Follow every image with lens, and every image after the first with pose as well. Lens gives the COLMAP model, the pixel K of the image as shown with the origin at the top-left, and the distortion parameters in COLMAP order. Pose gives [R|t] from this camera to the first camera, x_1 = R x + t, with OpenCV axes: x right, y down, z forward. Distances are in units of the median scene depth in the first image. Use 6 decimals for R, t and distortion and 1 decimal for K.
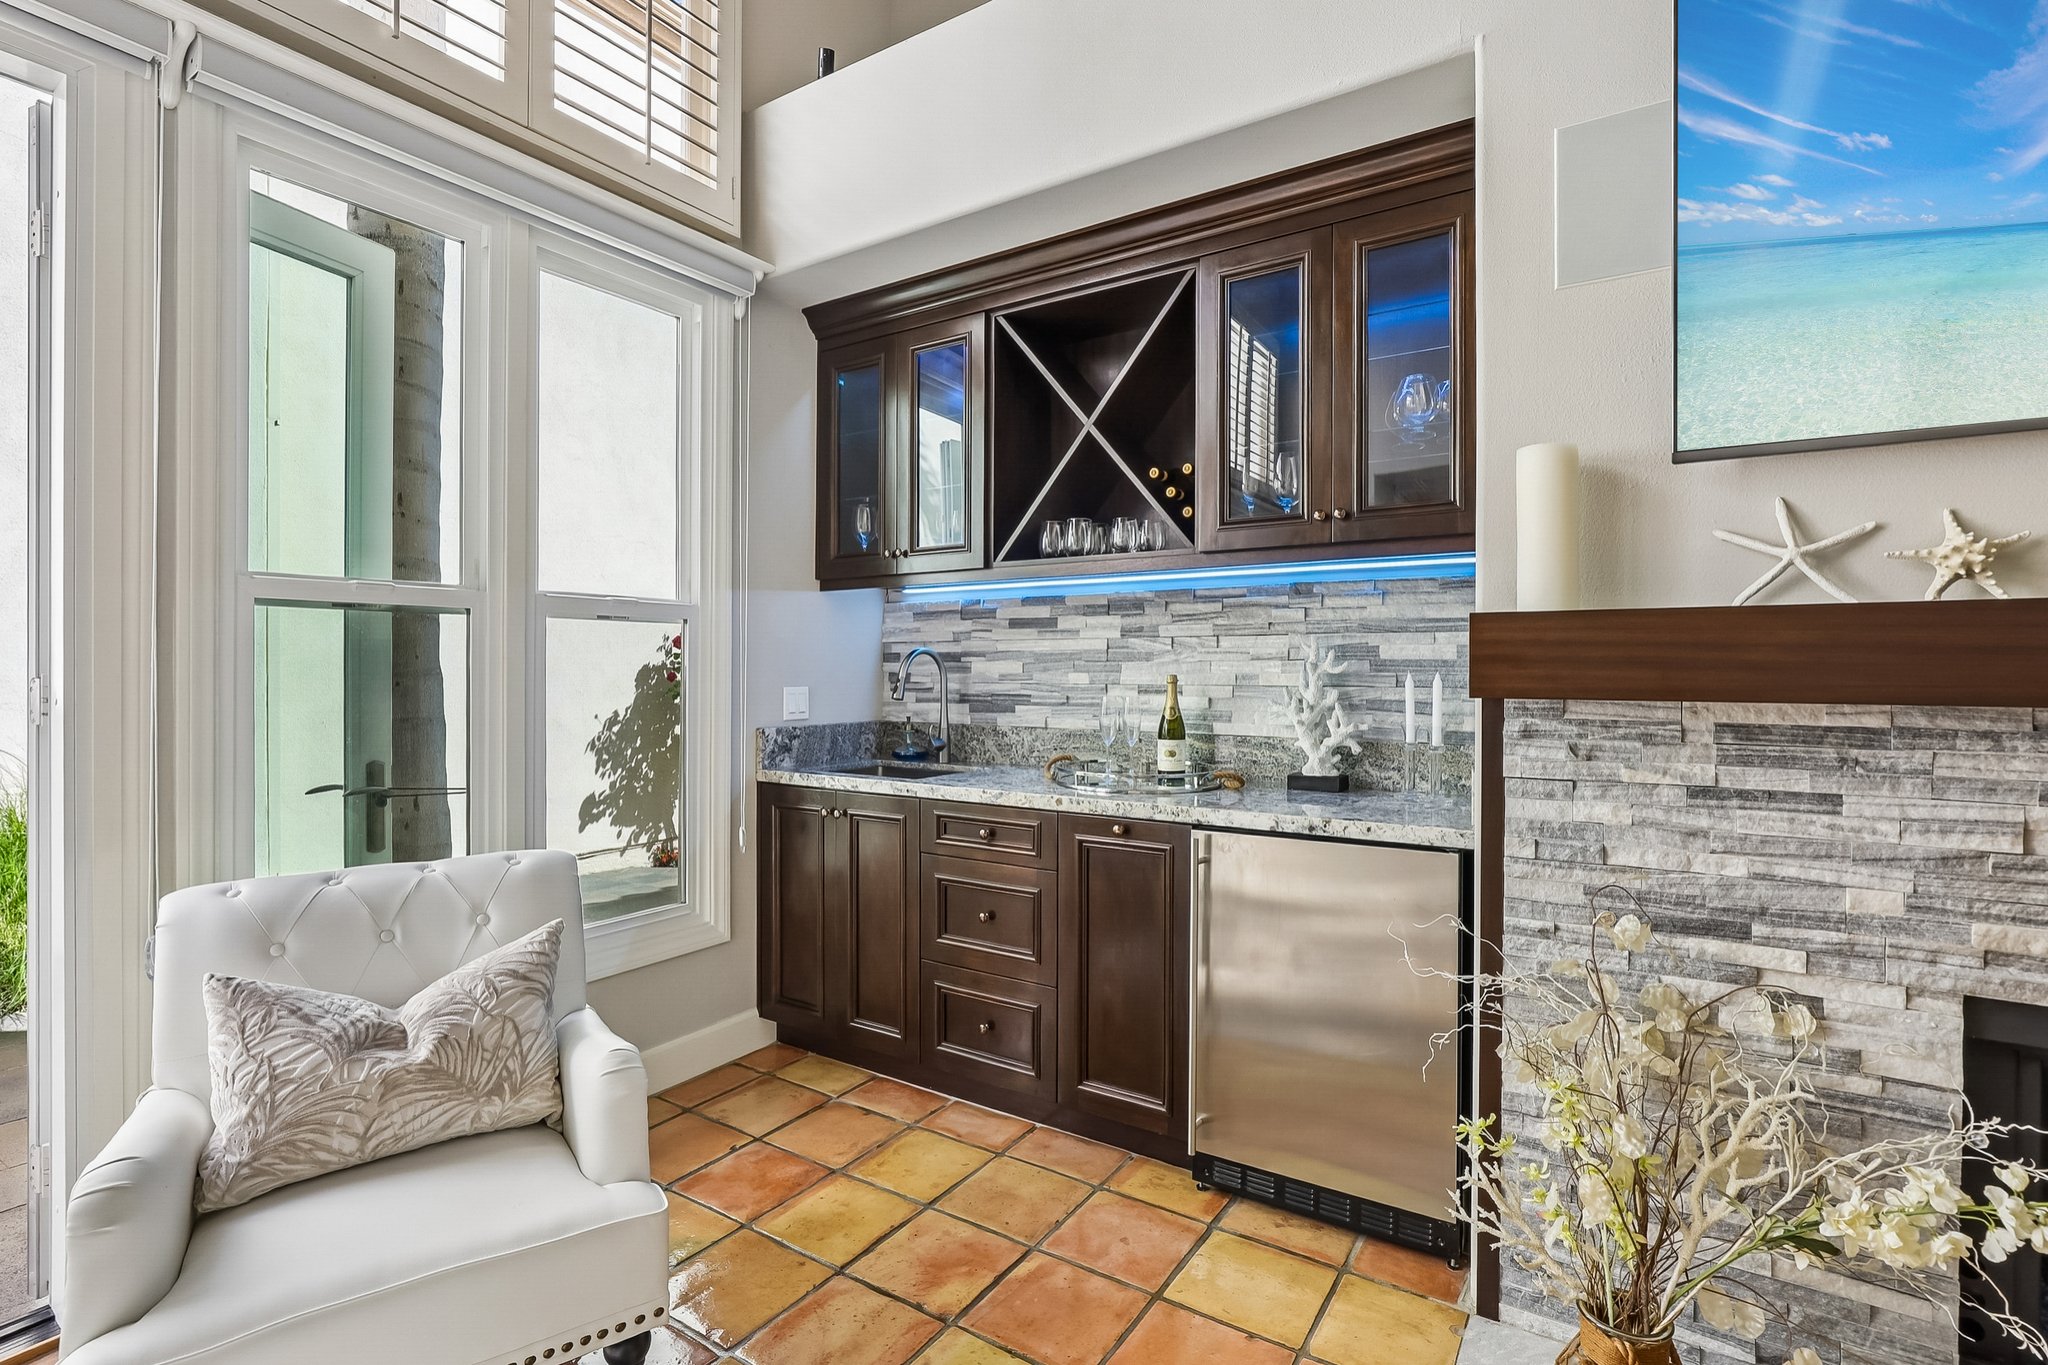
lens RADIAL K [[949.5, 0, 1028.6], [0, 949.5, 665.3], [0, 0, 1]] dist [-0.019595, 0.005376]
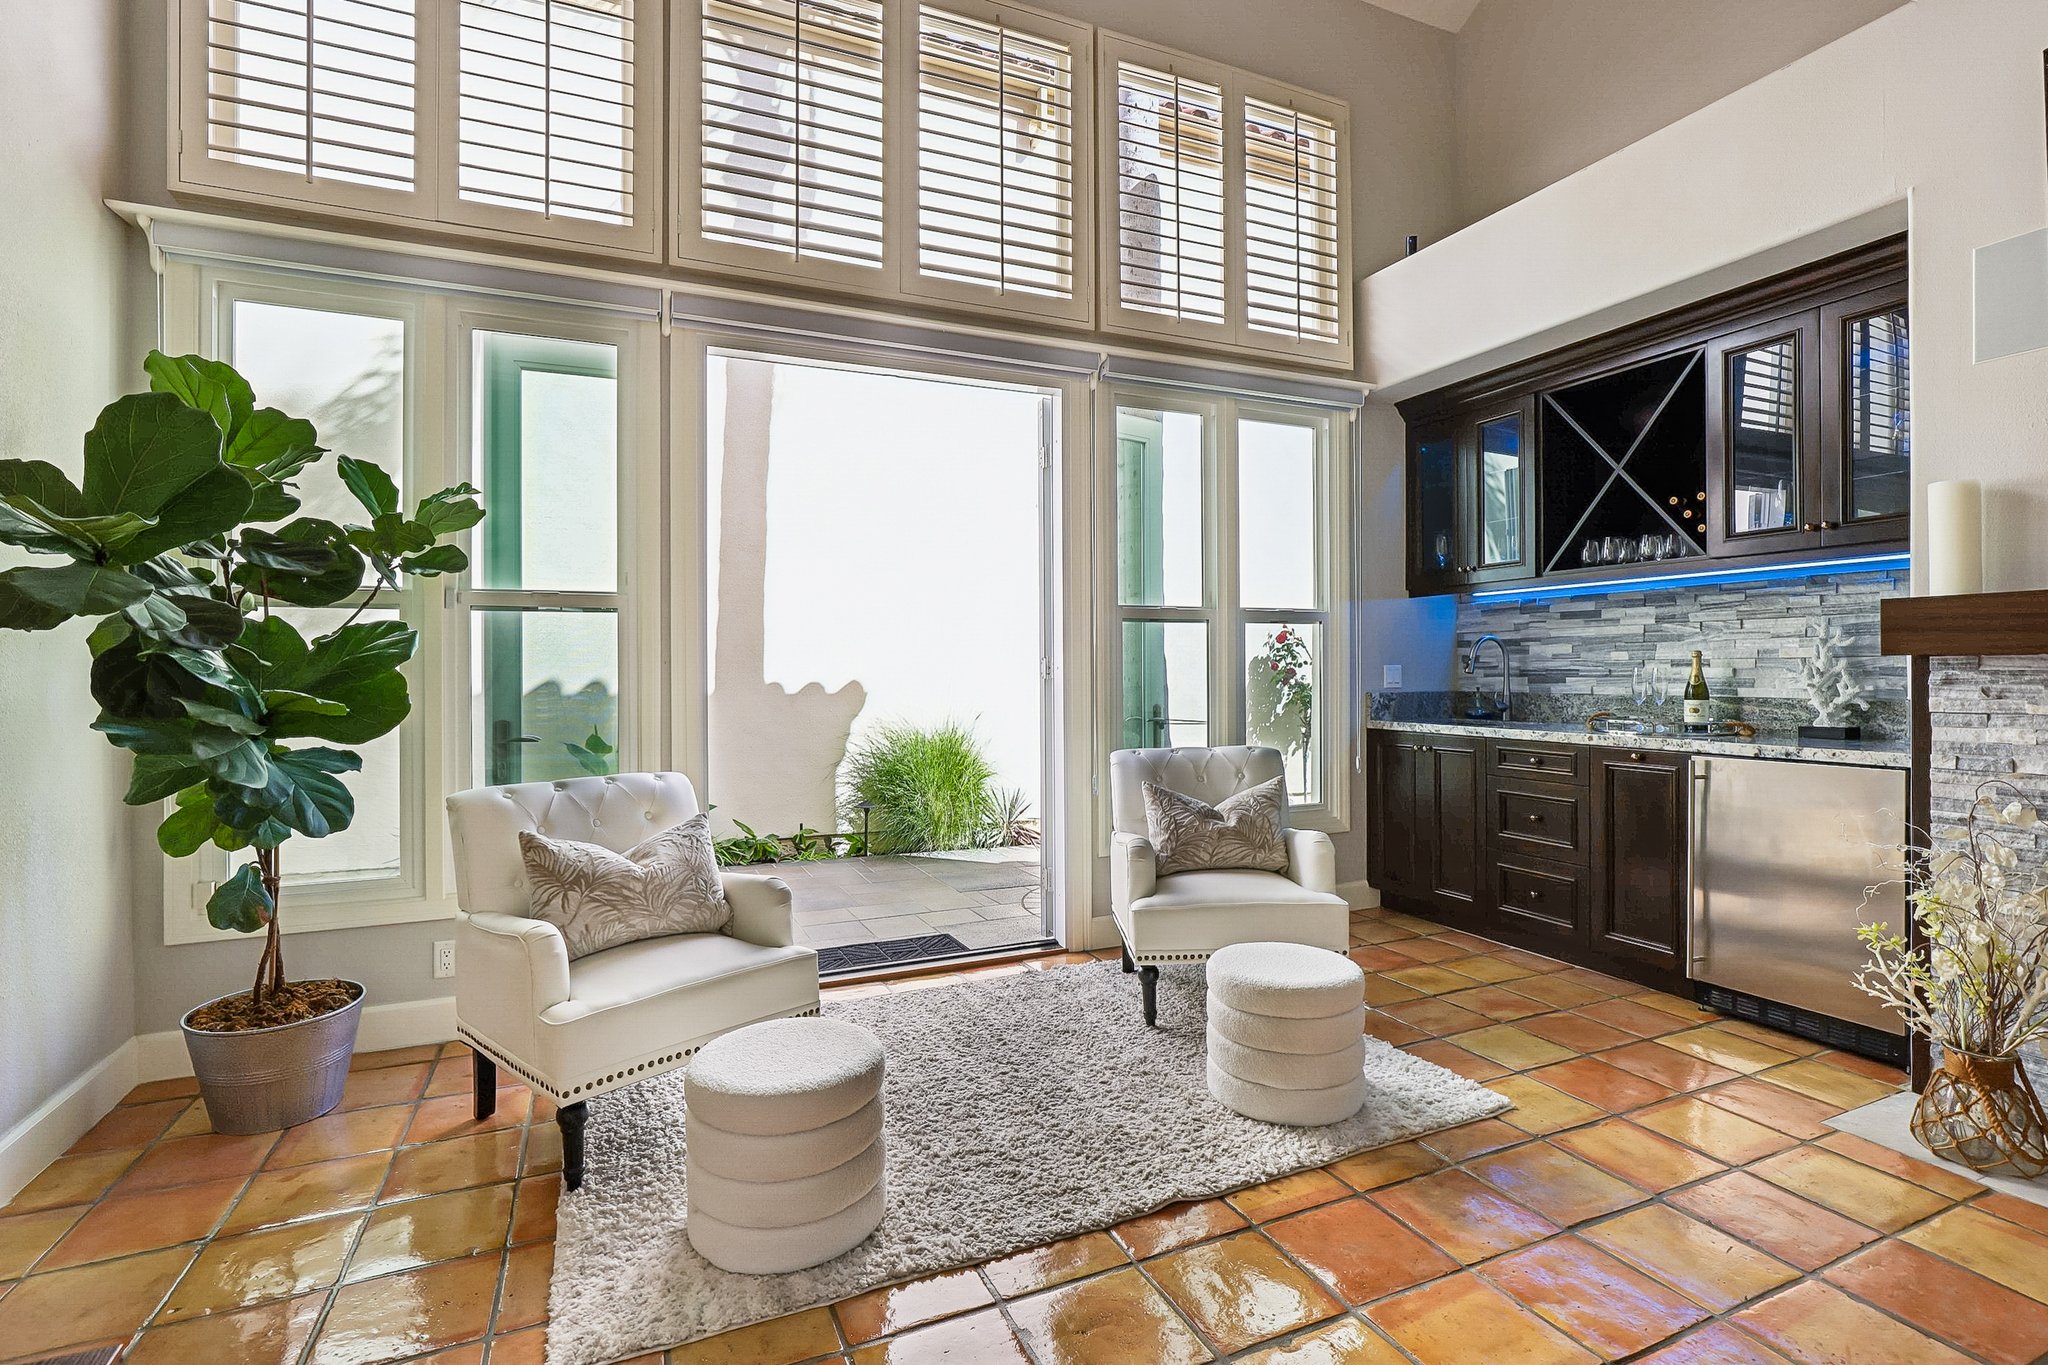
lens RADIAL K [[949.5, 0, 1023.6], [0, 949.5, 674.2], [0, 0, 1]] dist [-0.019595, 0.005376]
pose [[0.837339, -0.004761, -0.546664, 0.088984], [0.010438, 0.999919, 0.007280, 0.024726], [0.546585, -0.011802, 0.837321, -0.629959]]
